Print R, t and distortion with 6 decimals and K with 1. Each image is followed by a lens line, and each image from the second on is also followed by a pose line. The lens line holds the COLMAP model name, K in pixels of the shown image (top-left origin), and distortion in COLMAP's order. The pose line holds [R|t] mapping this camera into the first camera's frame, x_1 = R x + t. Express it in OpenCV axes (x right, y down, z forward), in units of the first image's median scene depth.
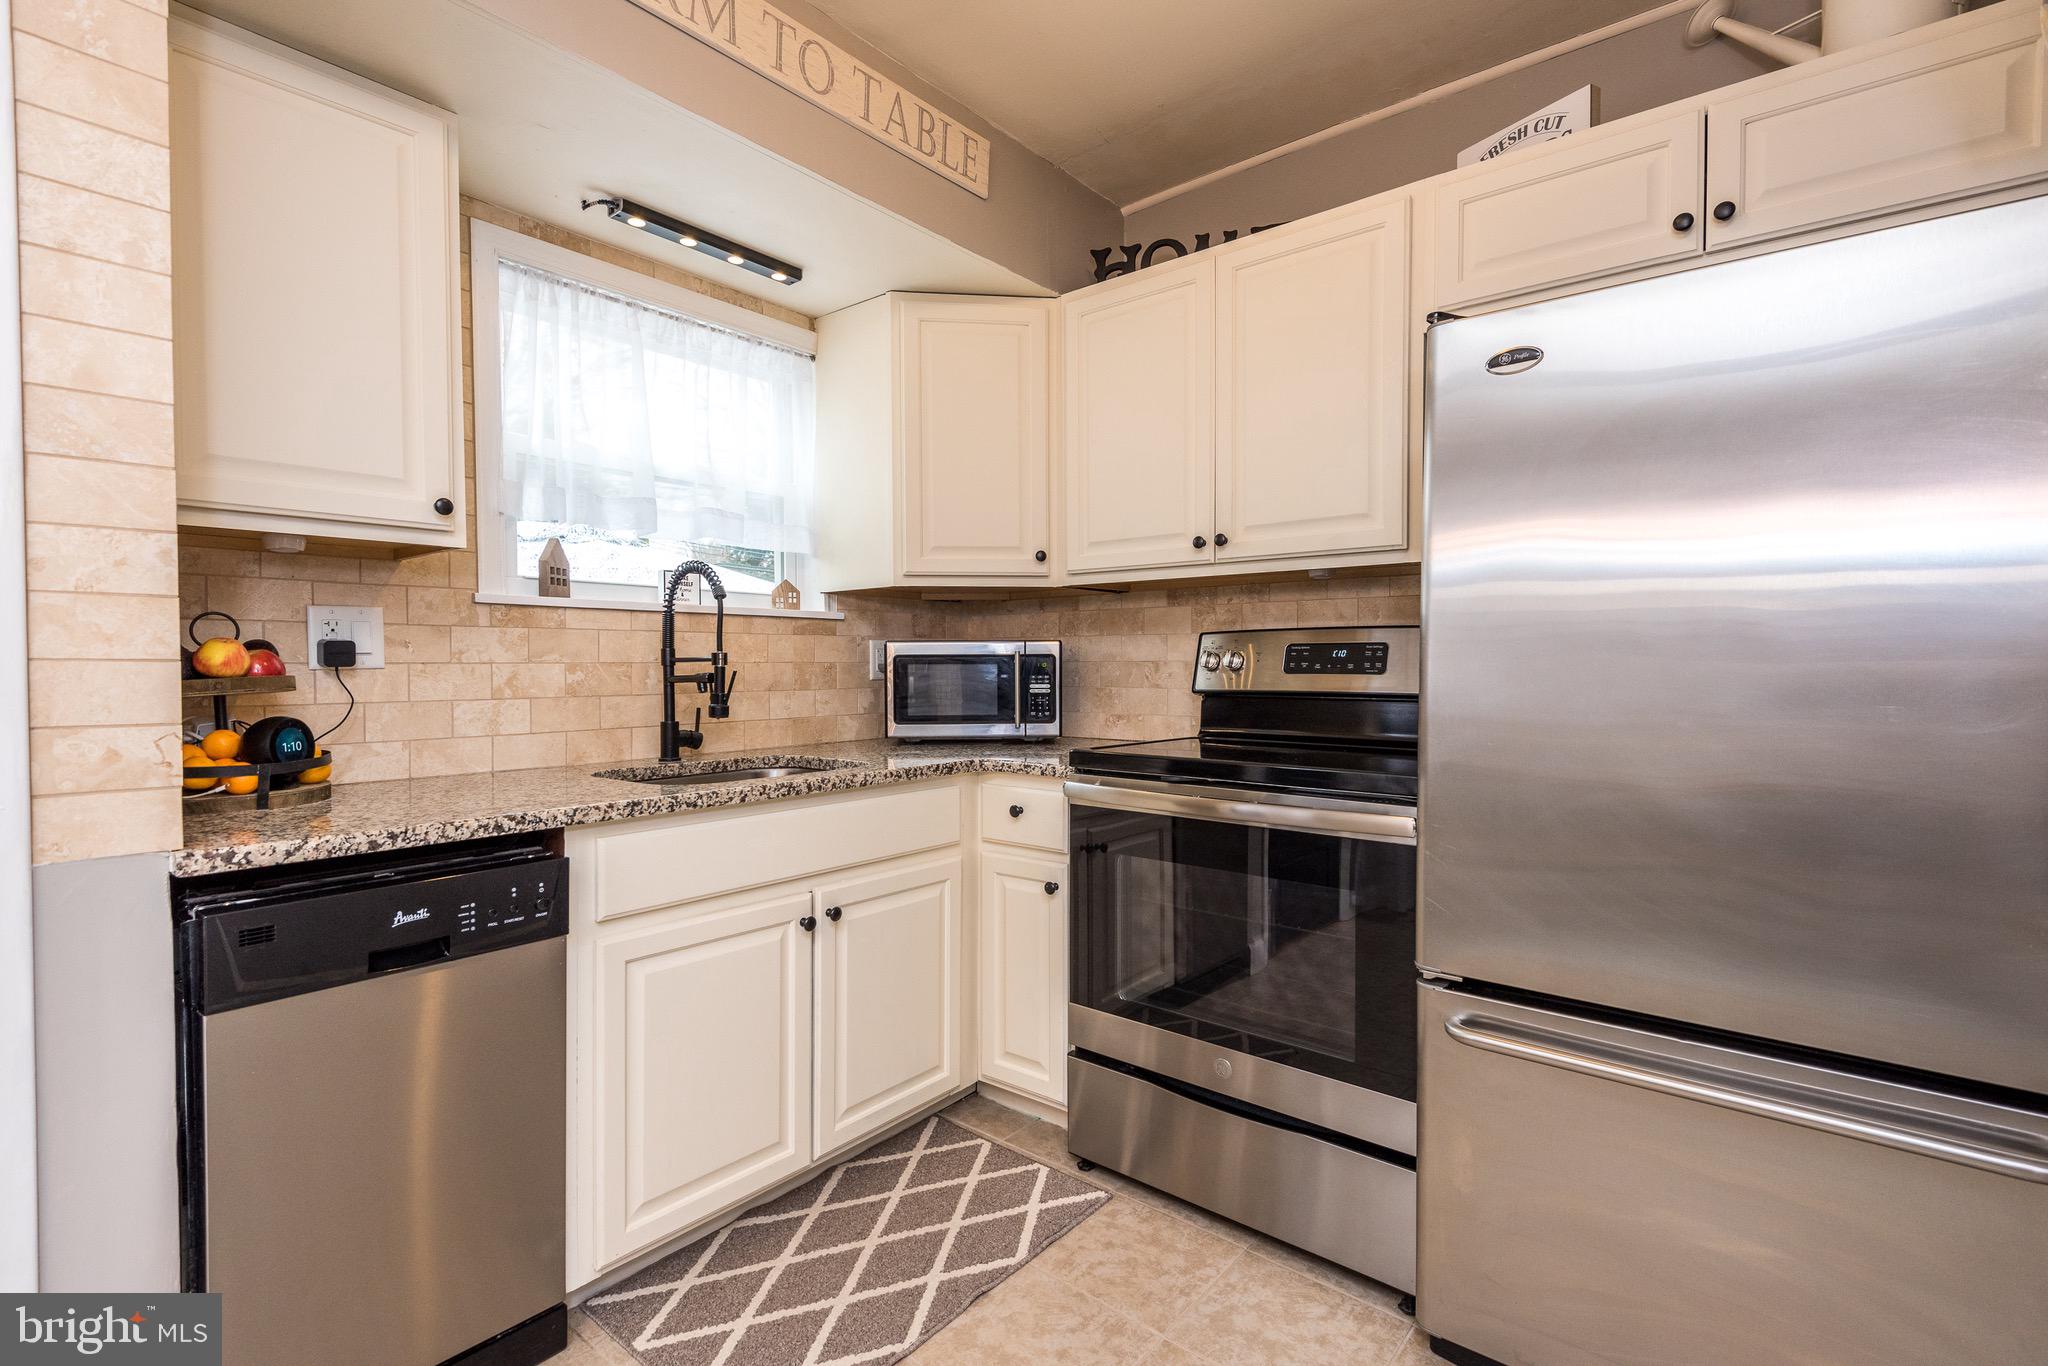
lens RADIAL K [[954.5, 0, 1041.4], [0, 954.5, 680.9], [0, 0, 1]] dist [0.034898, -0.021440]
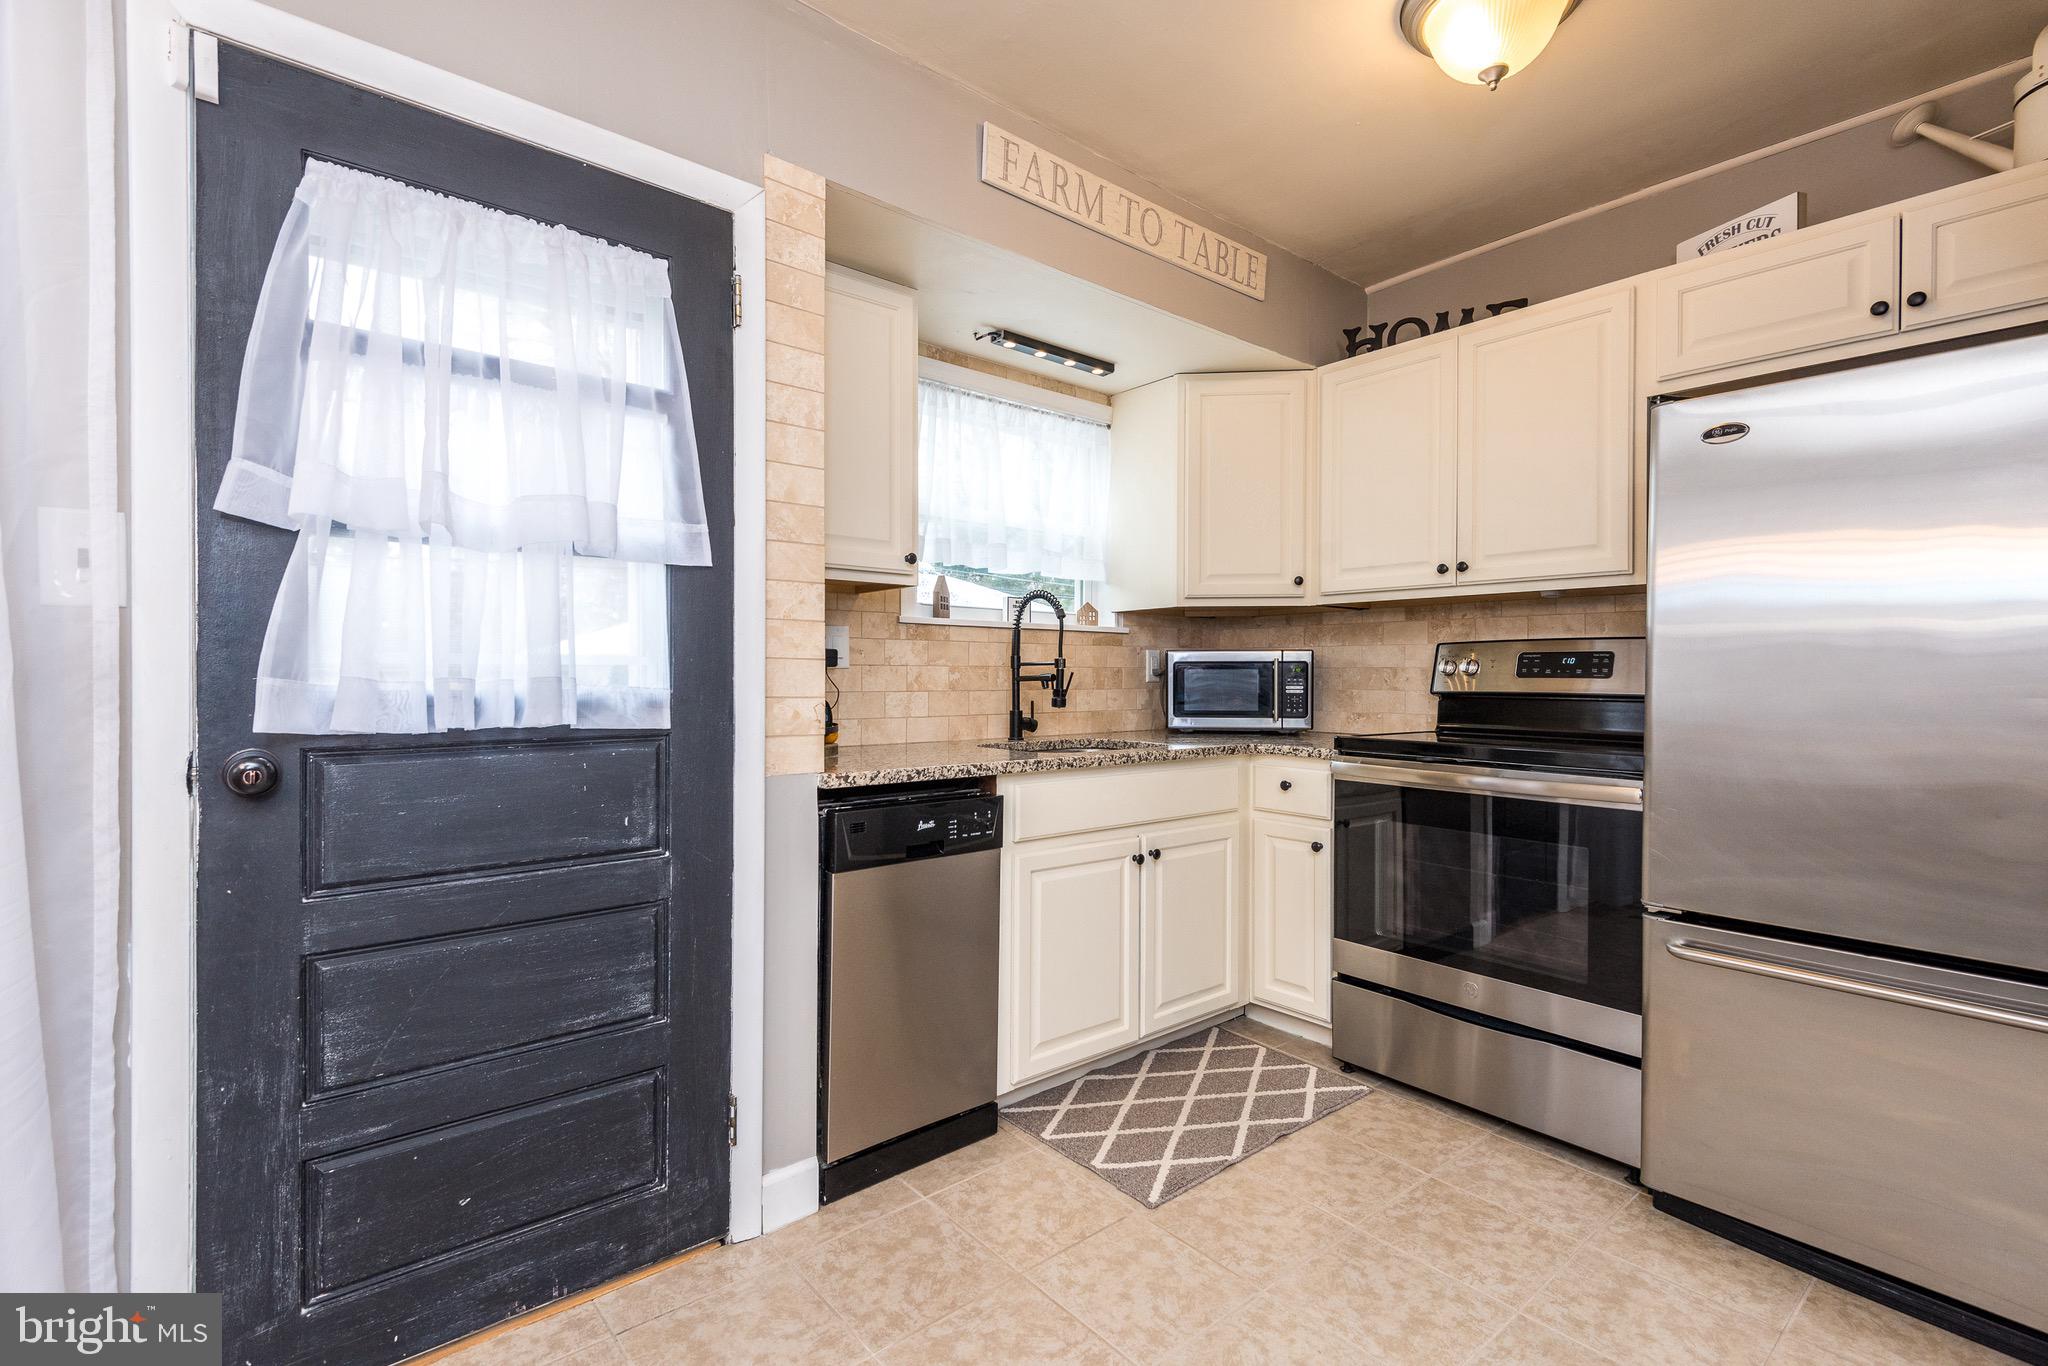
lens RADIAL K [[943.0, 0, 1033.9], [0, 943.0, 679.8], [0, 0, 1]] dist [0.038937, -0.028625]
pose [[0.982377, 0.006431, -0.186798, -0.125984], [-0.009080, 0.999870, -0.013331, 0.017840], [0.186688, 0.014792, 0.982308, -0.297468]]
